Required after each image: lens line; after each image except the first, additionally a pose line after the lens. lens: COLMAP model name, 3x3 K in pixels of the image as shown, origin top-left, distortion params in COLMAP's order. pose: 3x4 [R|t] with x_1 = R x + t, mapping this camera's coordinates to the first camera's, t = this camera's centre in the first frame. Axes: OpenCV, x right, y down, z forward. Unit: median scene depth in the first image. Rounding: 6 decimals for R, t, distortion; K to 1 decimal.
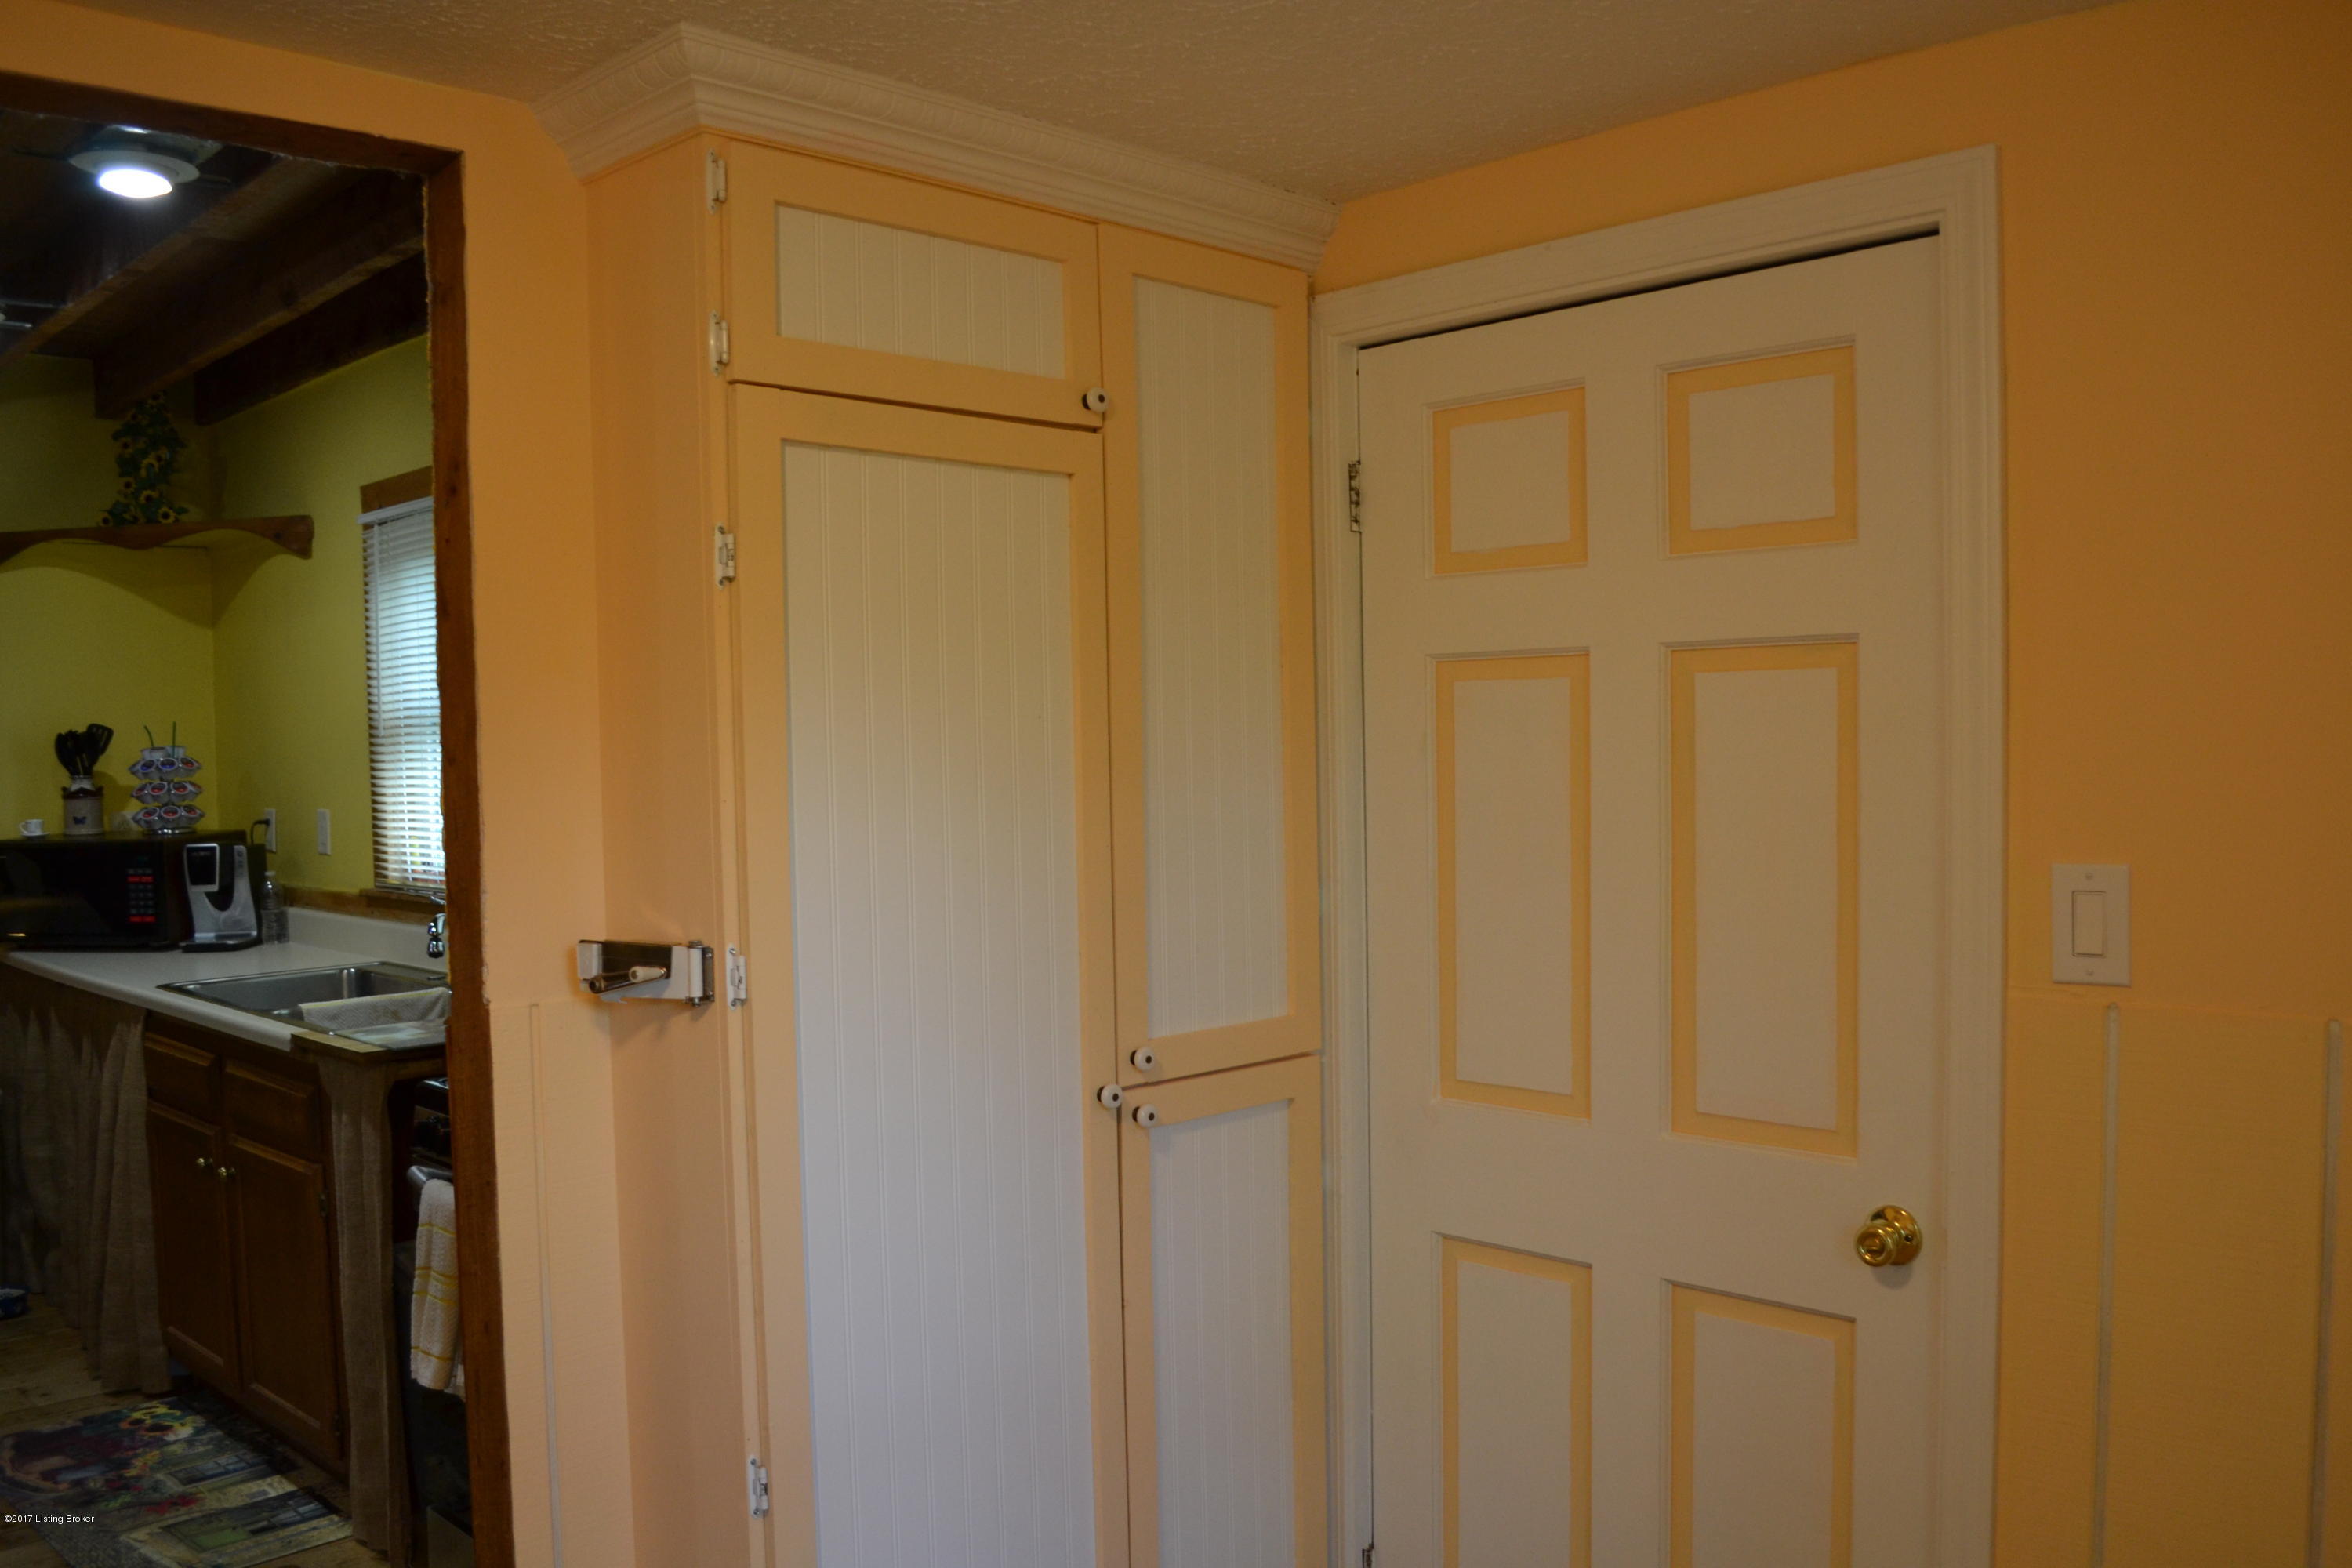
lens RADIAL K [[1870.8, 0, 1182.7], [0, 1870.8, 819.6], [0, 0, 1]] dist [-0.084655, 0.016605]
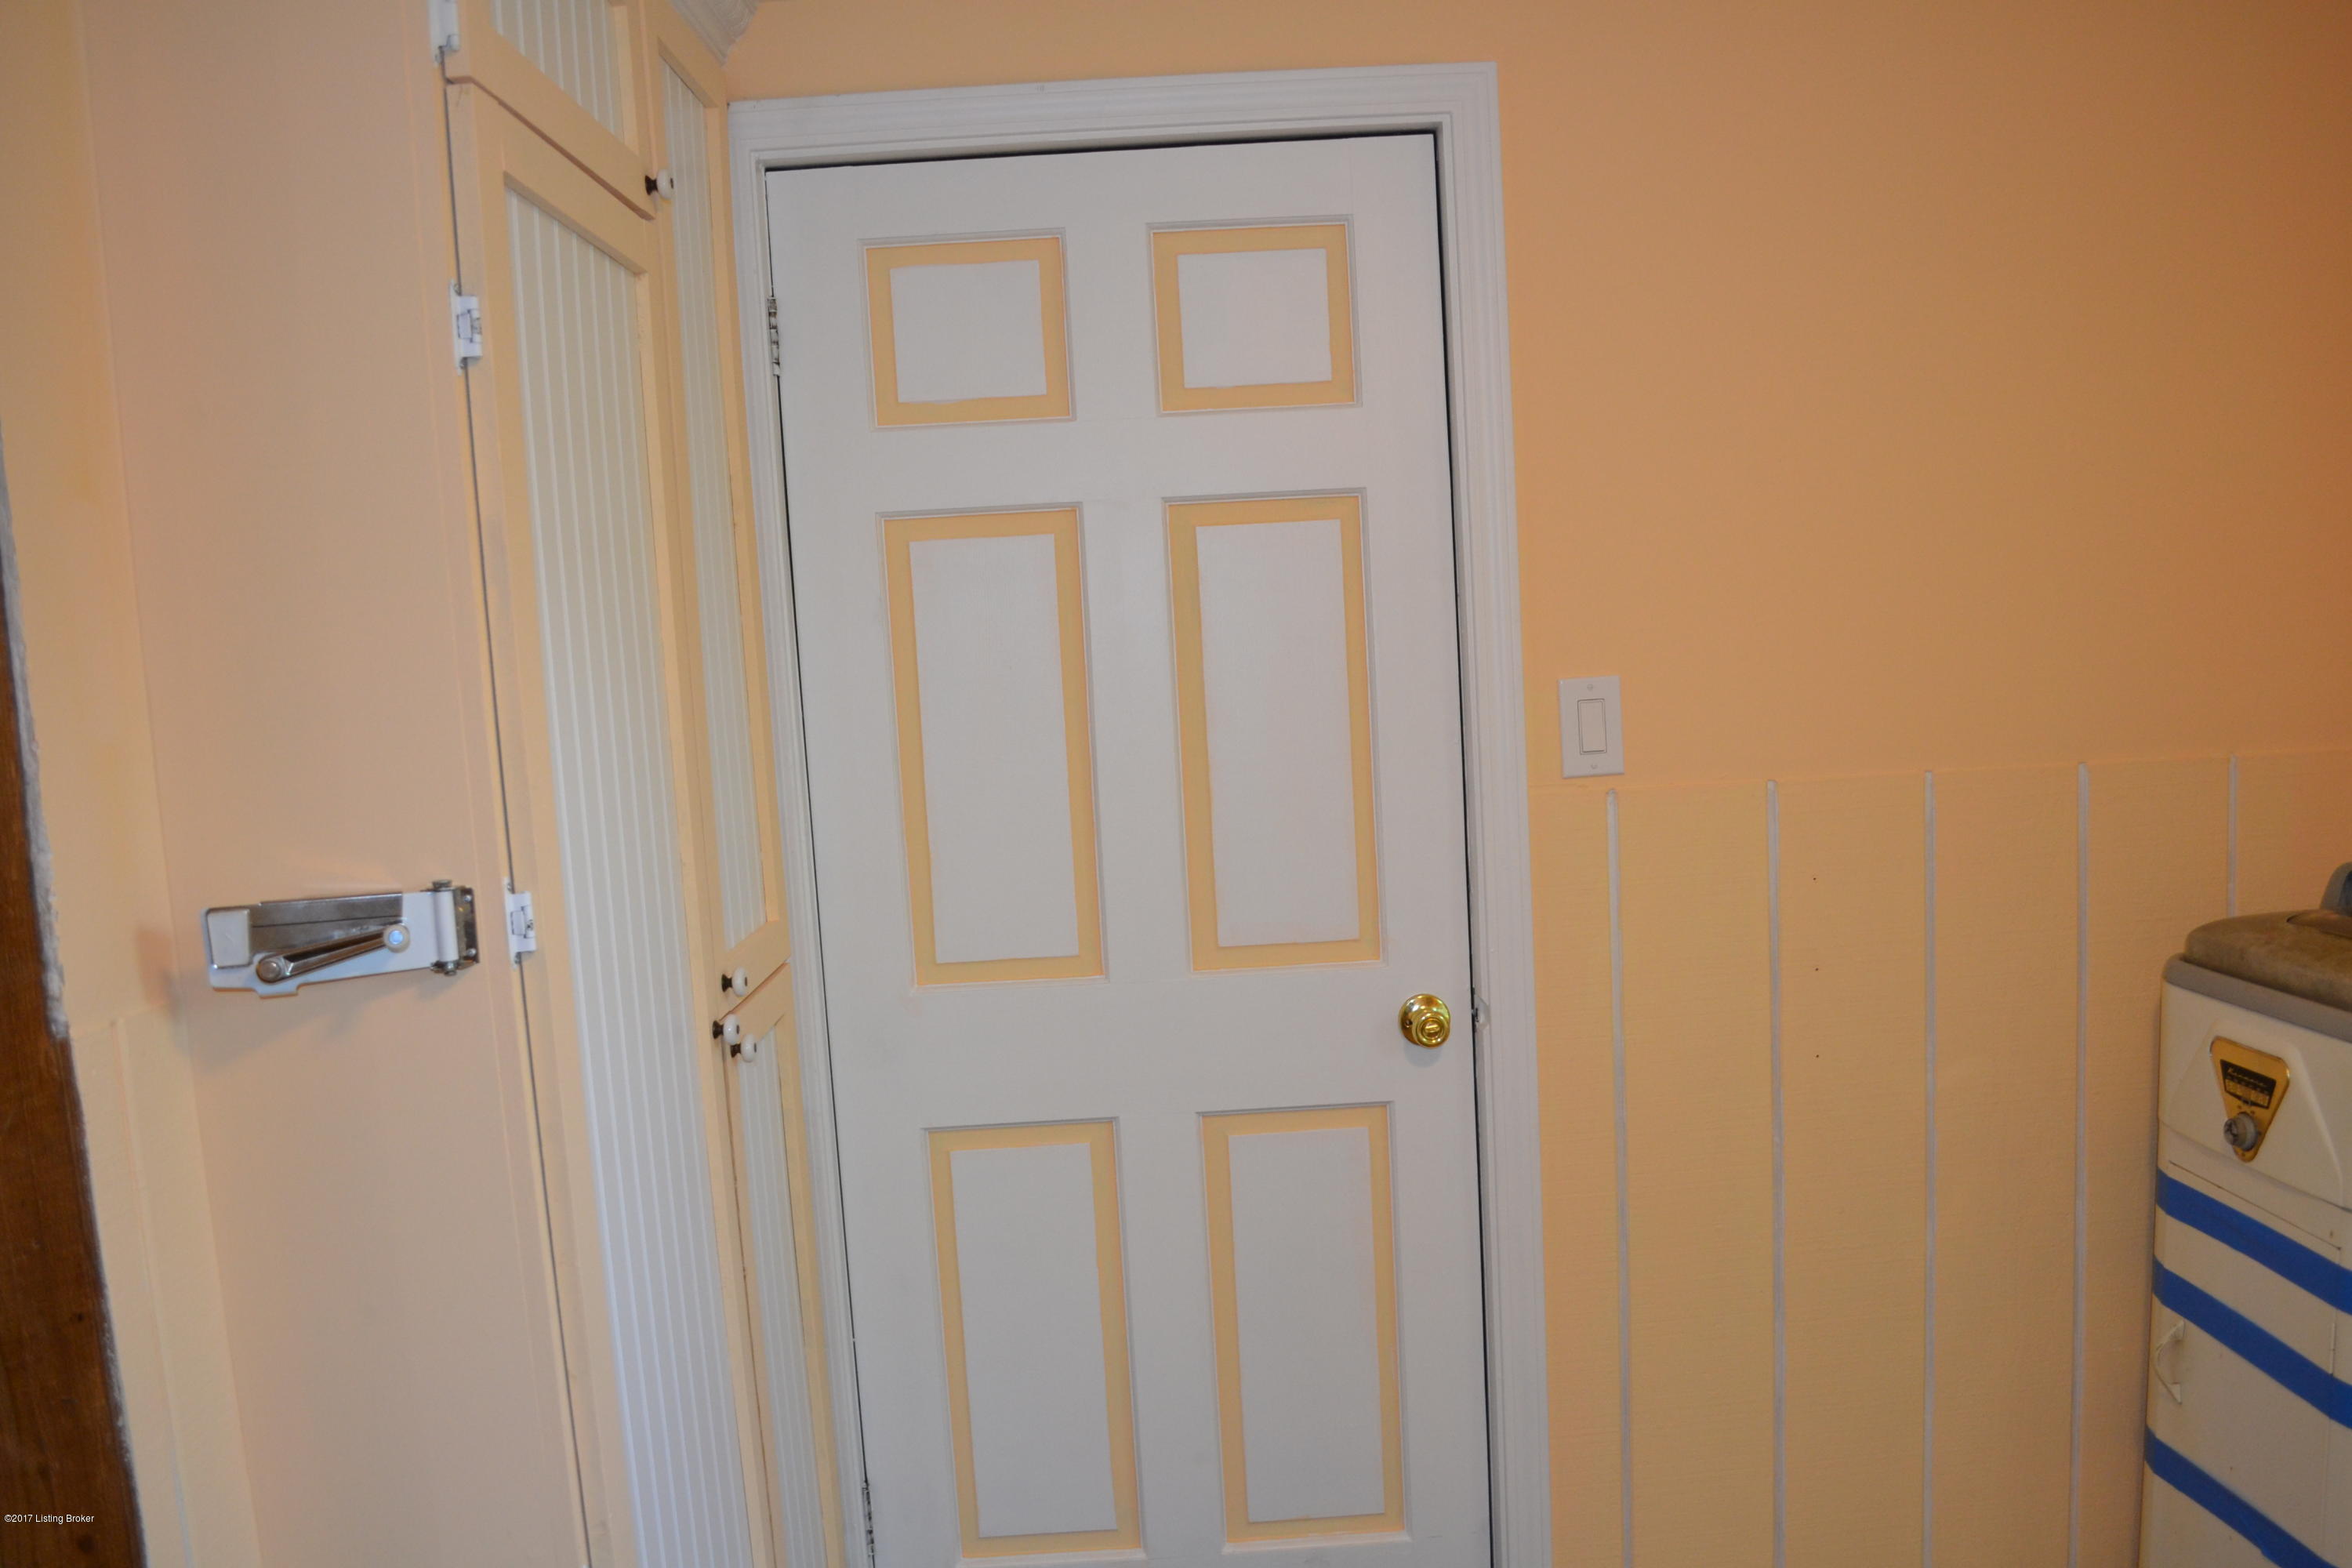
lens RADIAL K [[1870.8, 0, 1182.7], [0, 1870.8, 819.6], [0, 0, 1]] dist [-0.084655, 0.016605]
pose [[0.696129, -0.097653, 0.711245, -0.556169], [0.072740, 0.995201, 0.065446, 0.017040], [-0.714223, 0.006178, 0.699891, 0.315698]]
